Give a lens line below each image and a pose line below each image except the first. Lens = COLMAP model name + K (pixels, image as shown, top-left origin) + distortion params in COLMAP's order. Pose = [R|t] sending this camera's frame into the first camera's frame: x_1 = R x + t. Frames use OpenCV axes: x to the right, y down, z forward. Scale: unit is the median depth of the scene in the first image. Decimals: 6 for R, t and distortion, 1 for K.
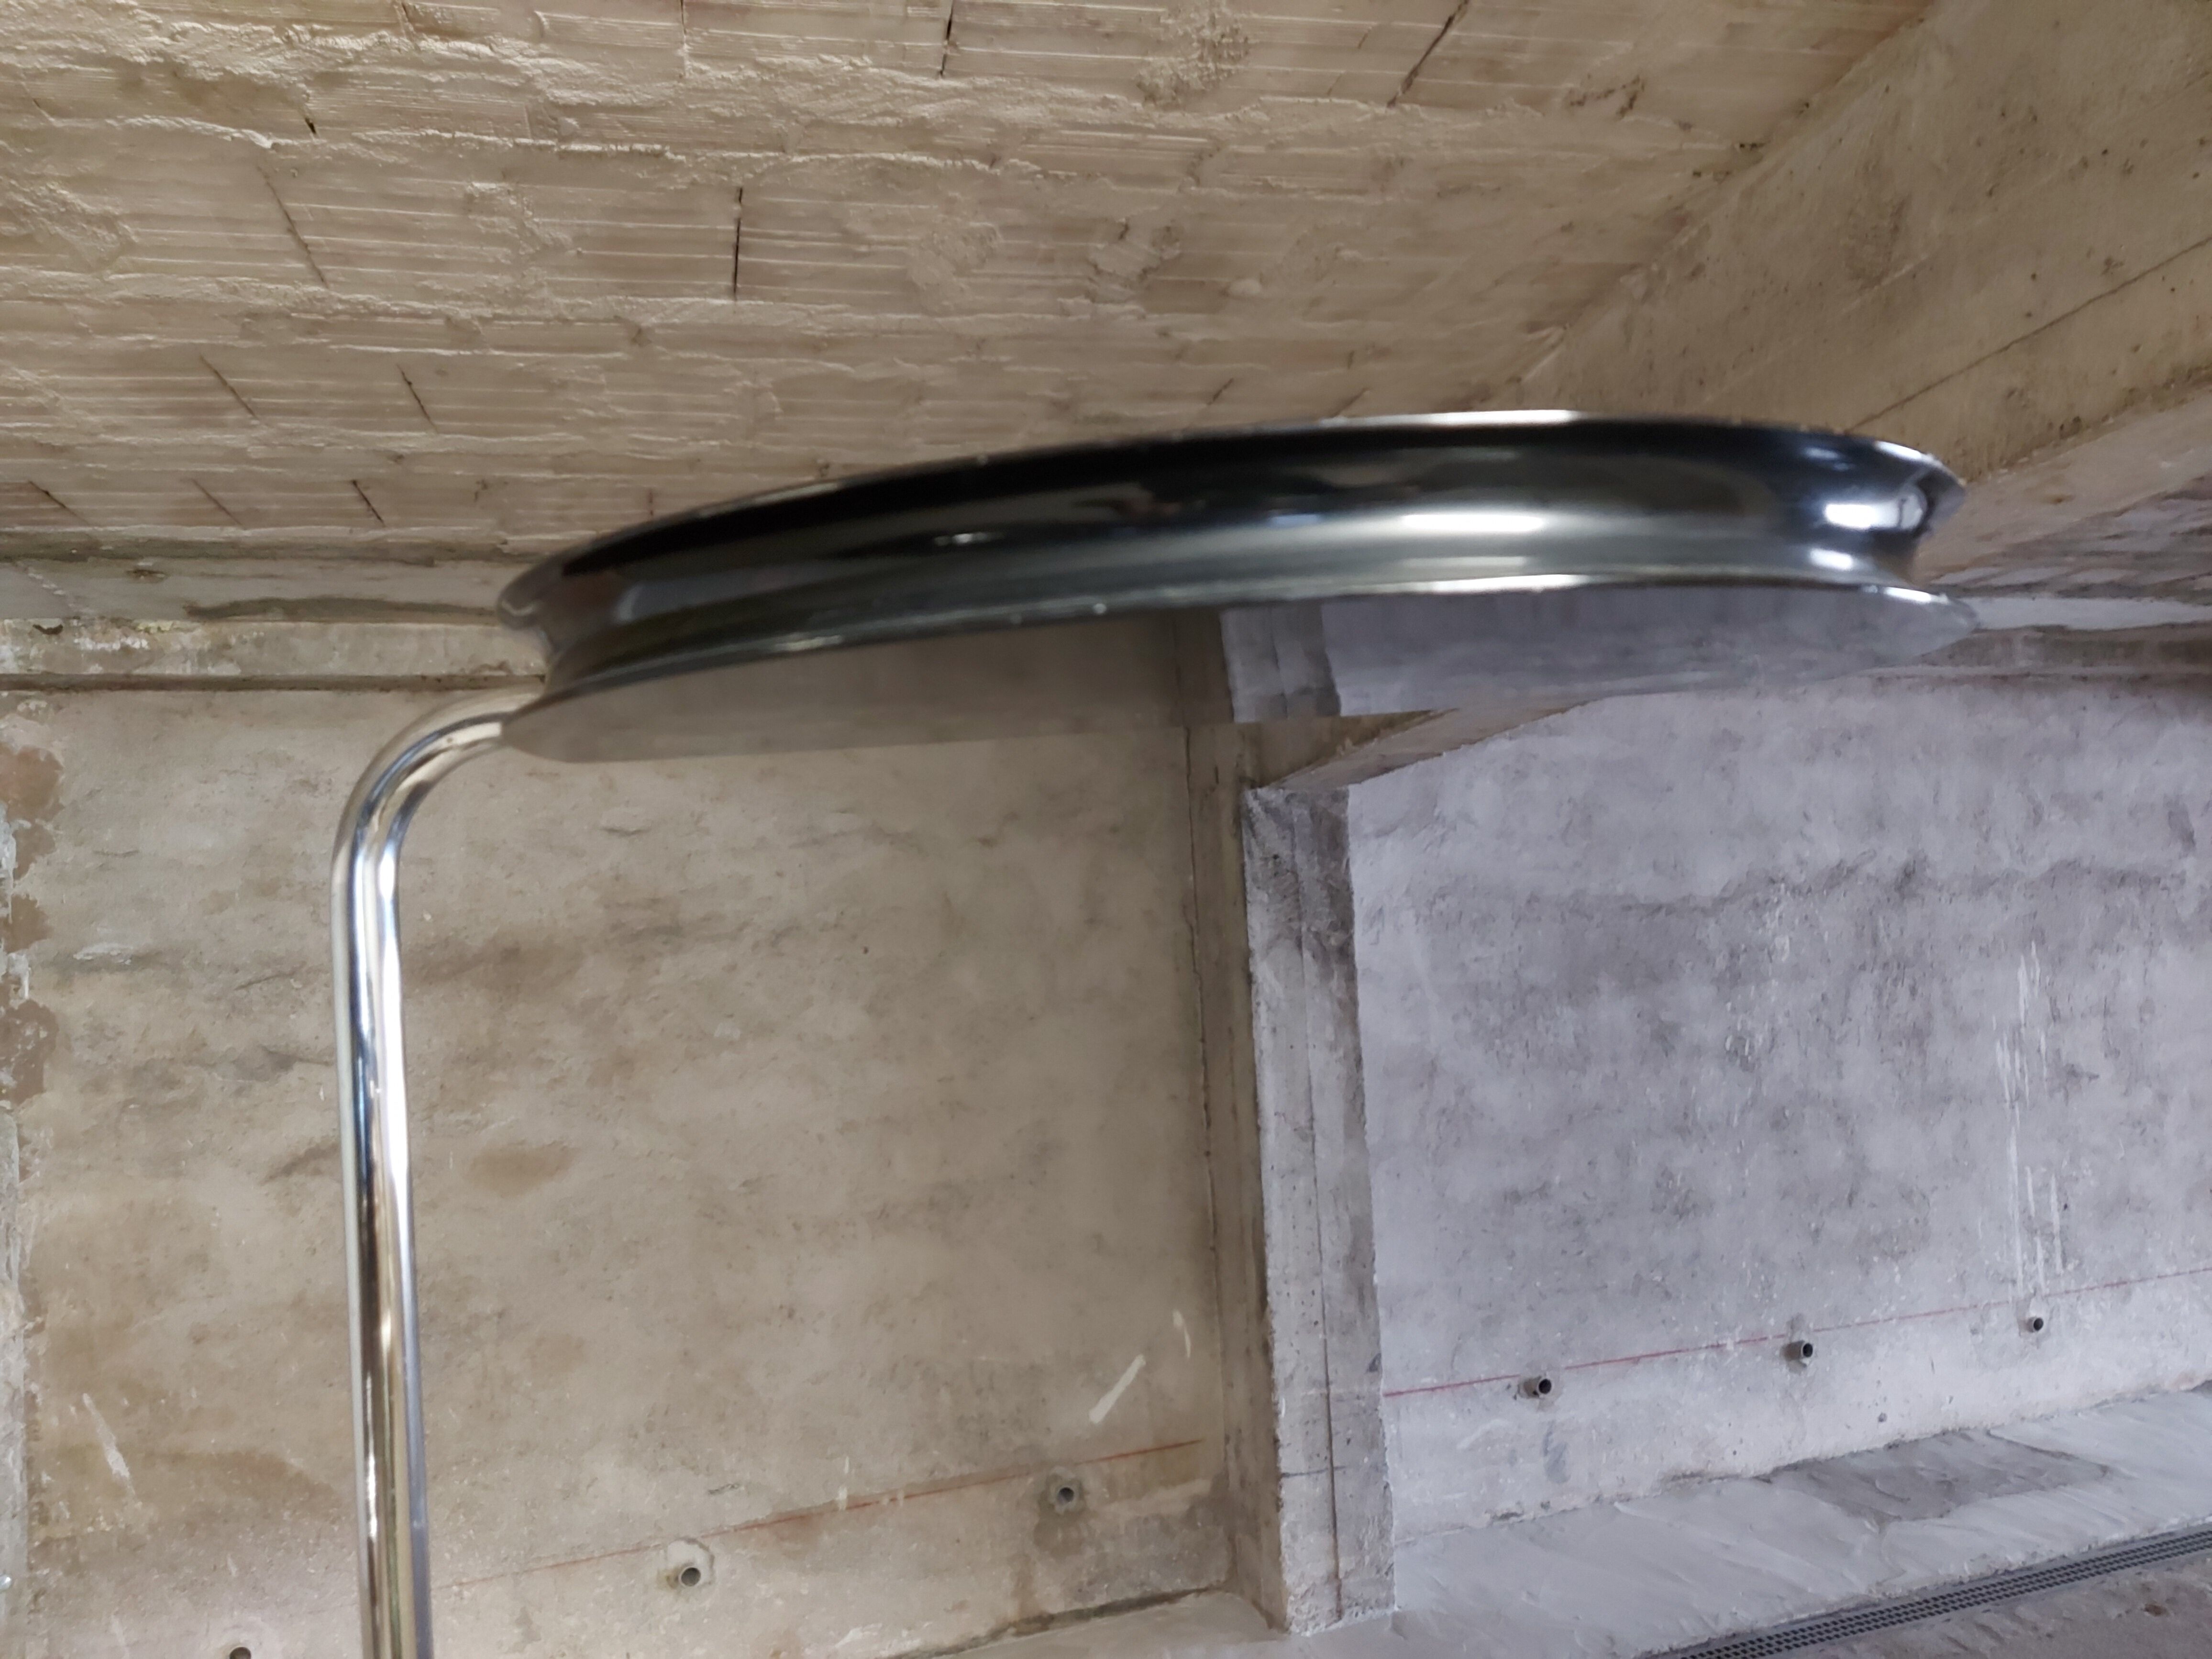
lens RADIAL K [[1594.1, 0, 1110.3], [0, 1594.1, 839.4], [0, 0, 1]] dist [0.092674, -0.107105]
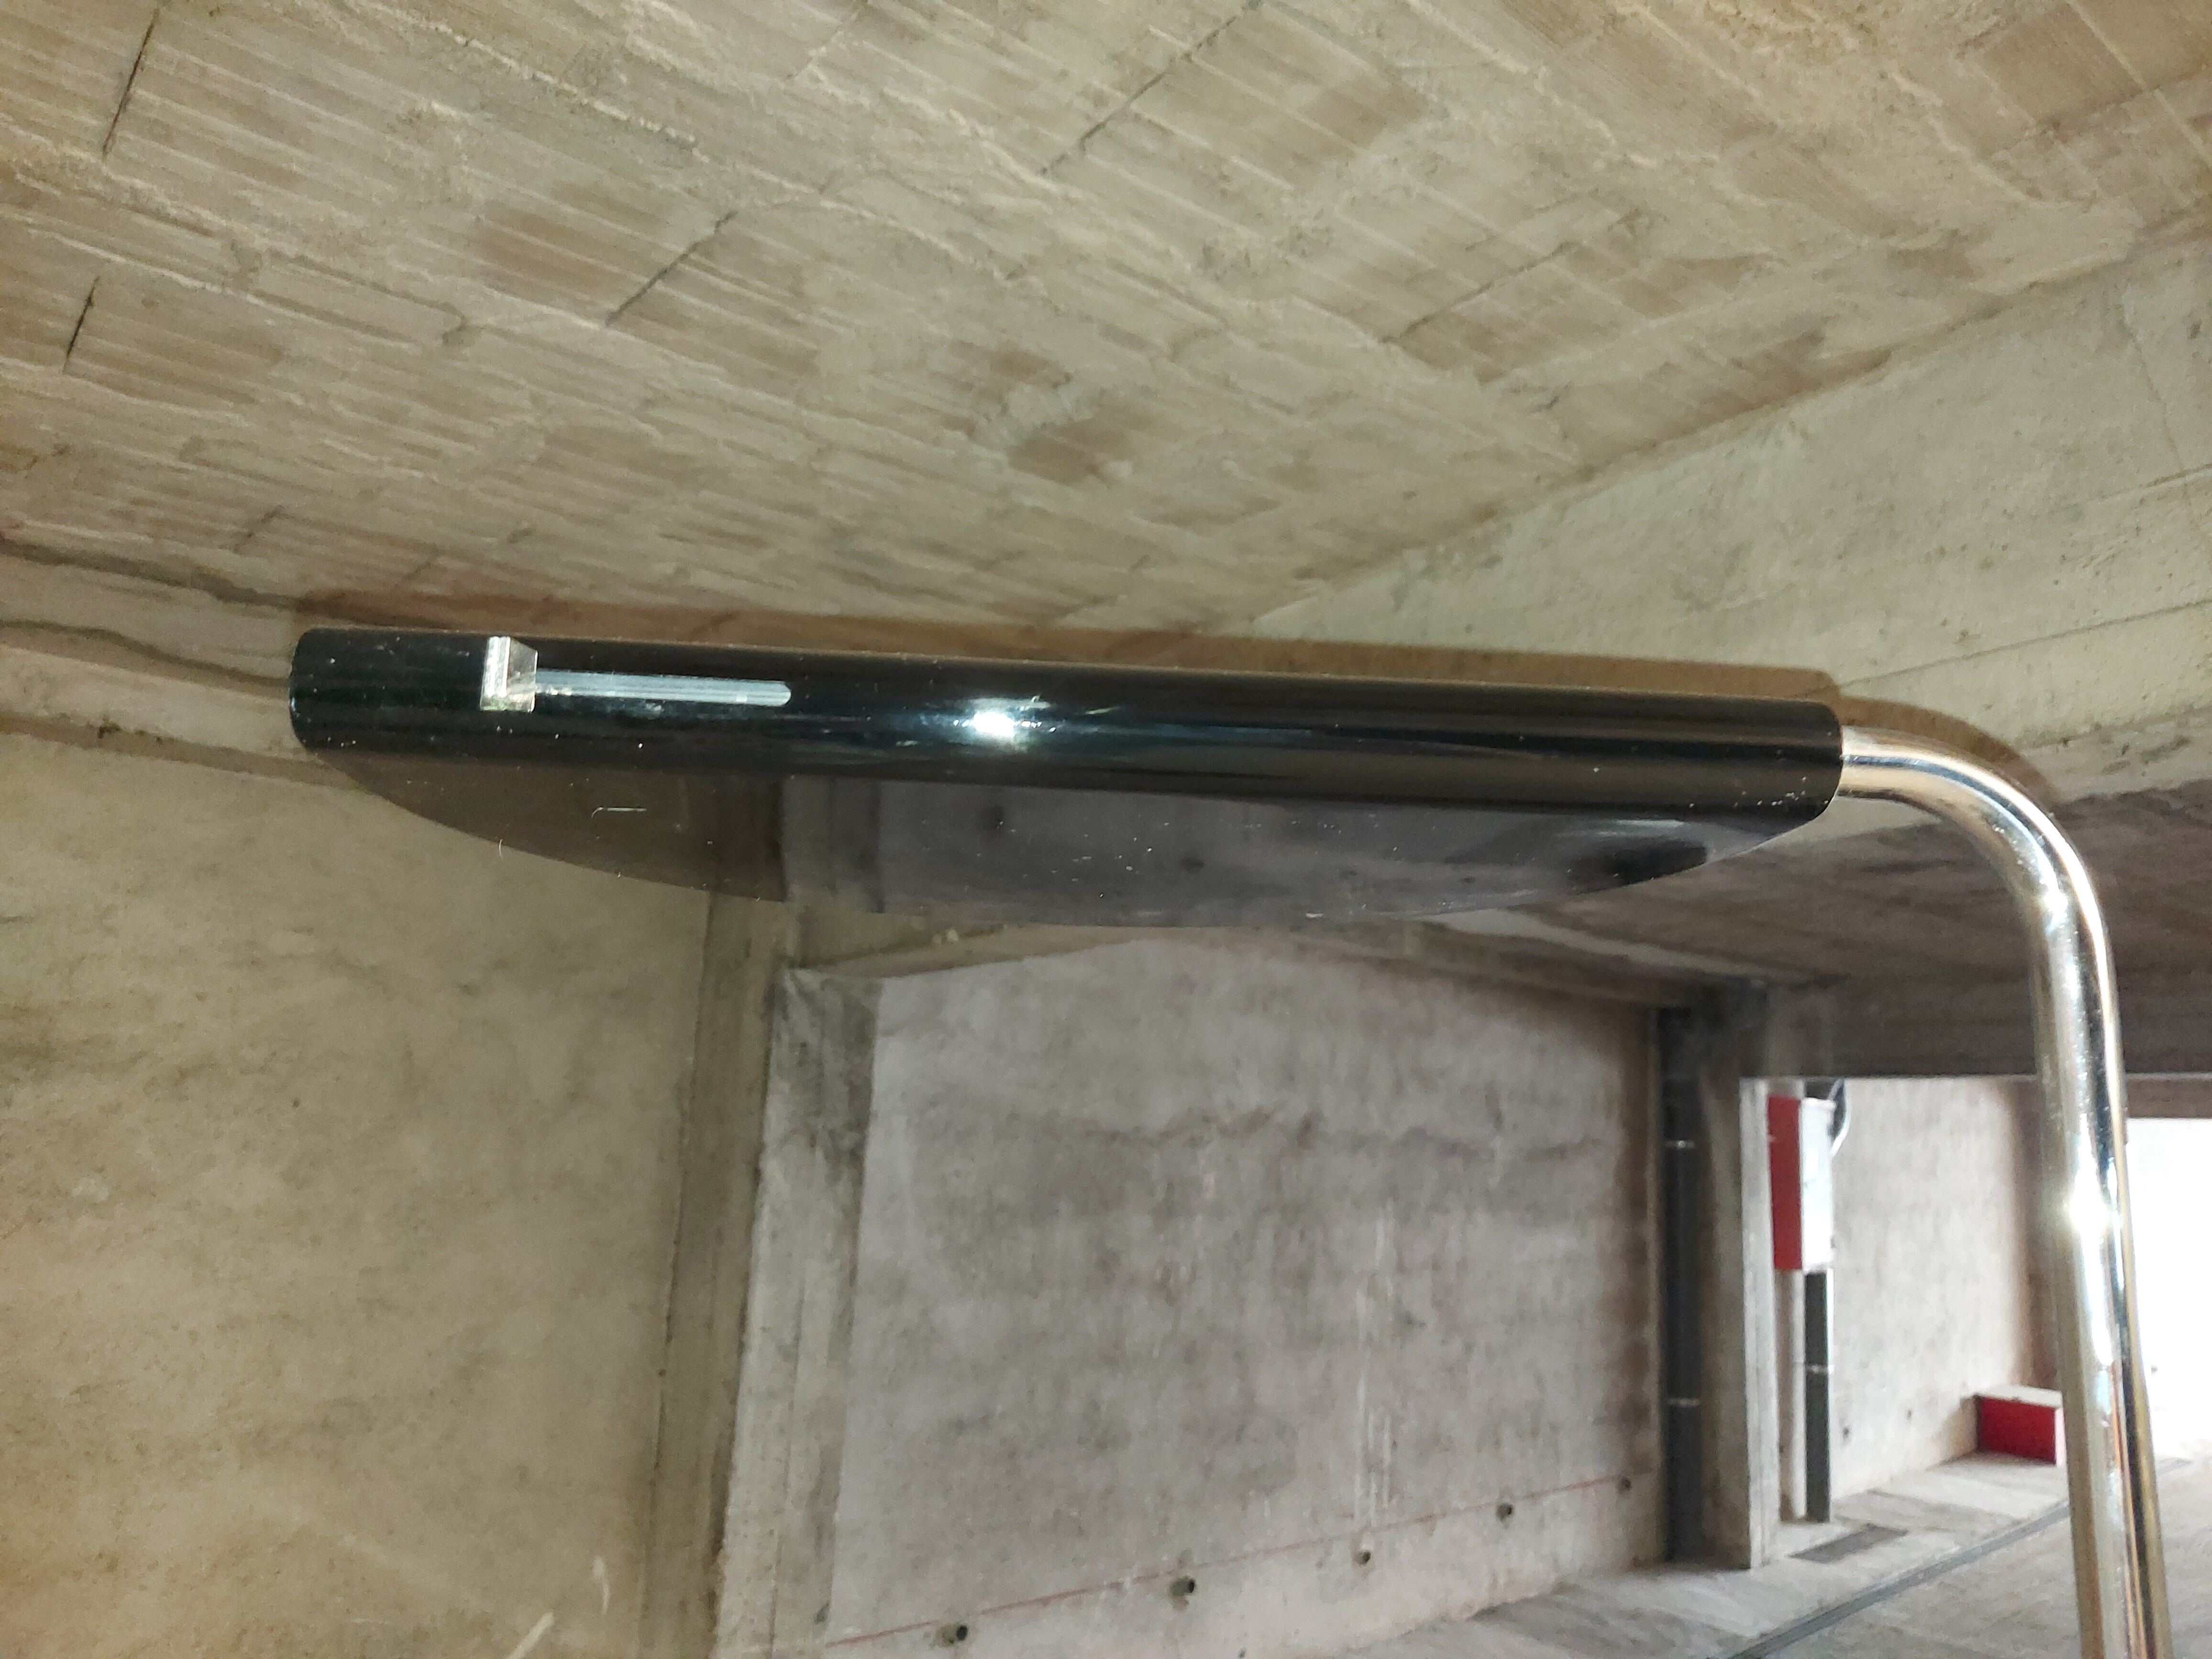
lens RADIAL K [[1607.0, 0, 1103.6], [0, 1607.0, 843.4], [0, 0, 1]] dist [0.088034, -0.107931]
pose [[0.900900, 0.166295, 0.400906, -0.134643], [-0.113892, 0.981896, -0.151356, 0.017873], [-0.418818, 0.090697, 0.903529, 0.056823]]
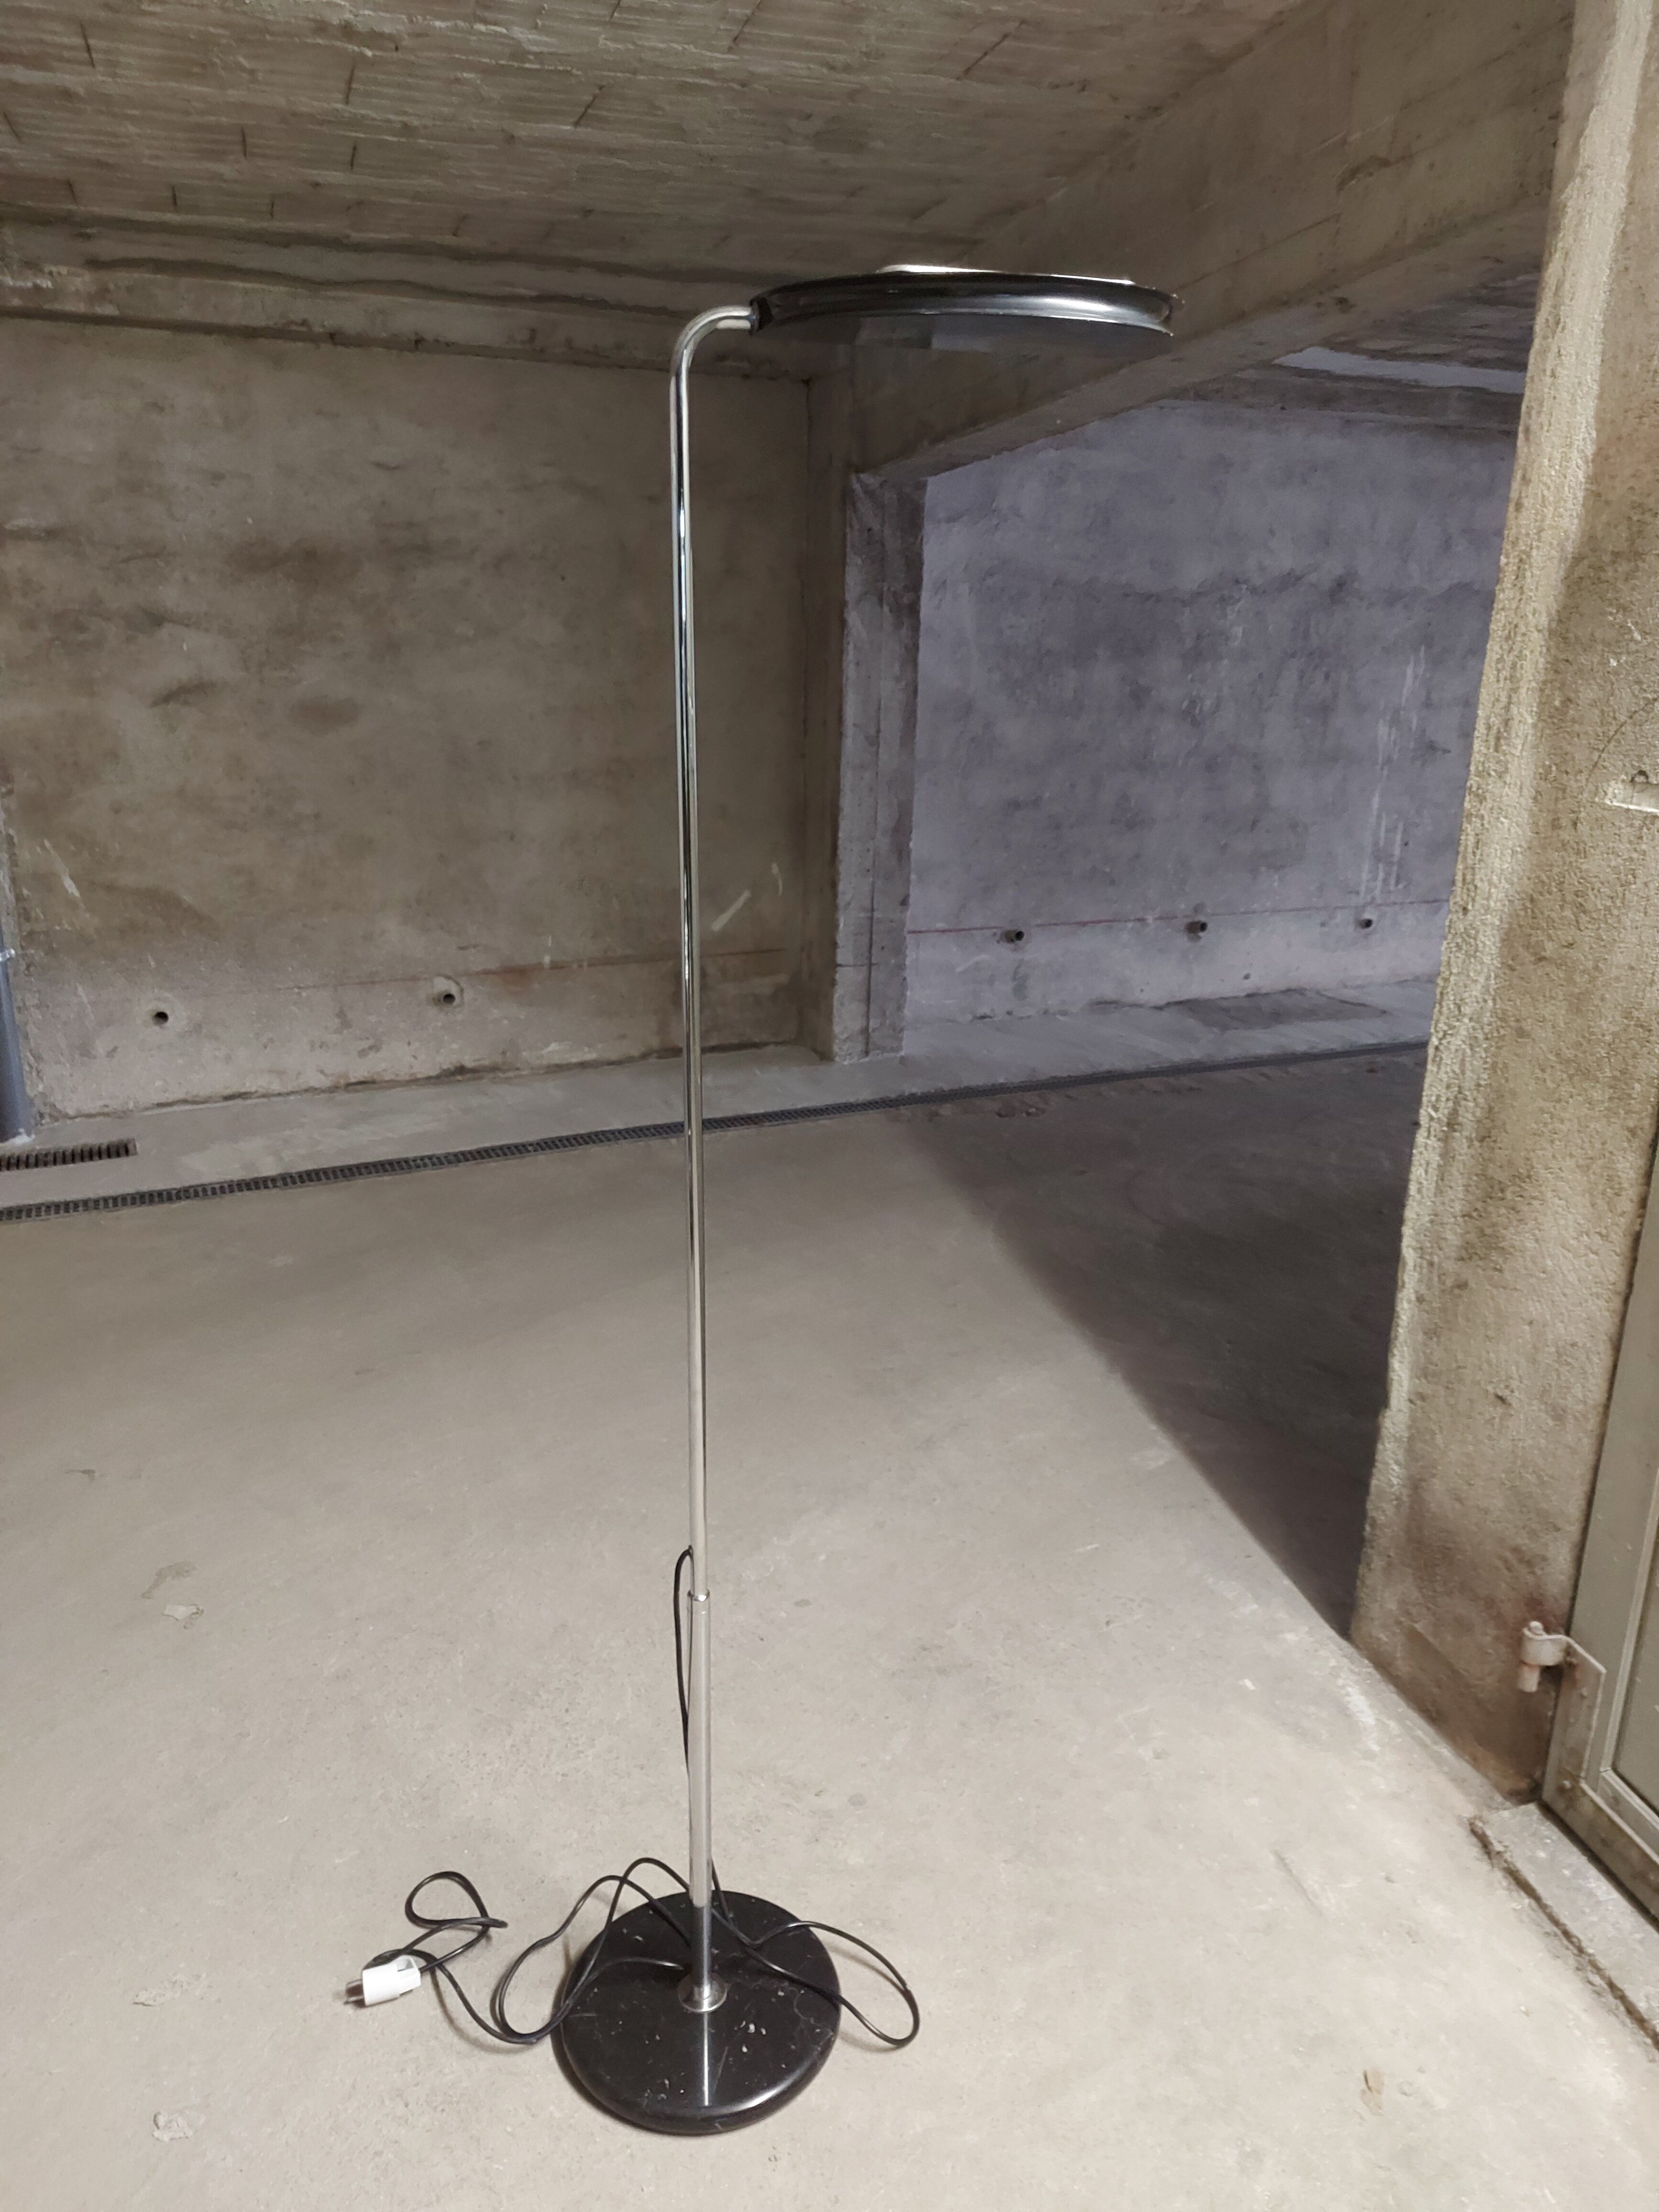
lens RADIAL K [[1581.9, 0, 828.0], [0, 1581.9, 1105.6], [0, 0, 1]] dist [0.106362, -0.128857]
pose [[0.994381, 0.045379, 0.095638, -0.038620], [-0.074835, 0.940339, 0.331906, 0.021707], [-0.074870, -0.337198, 0.938452, -0.434984]]
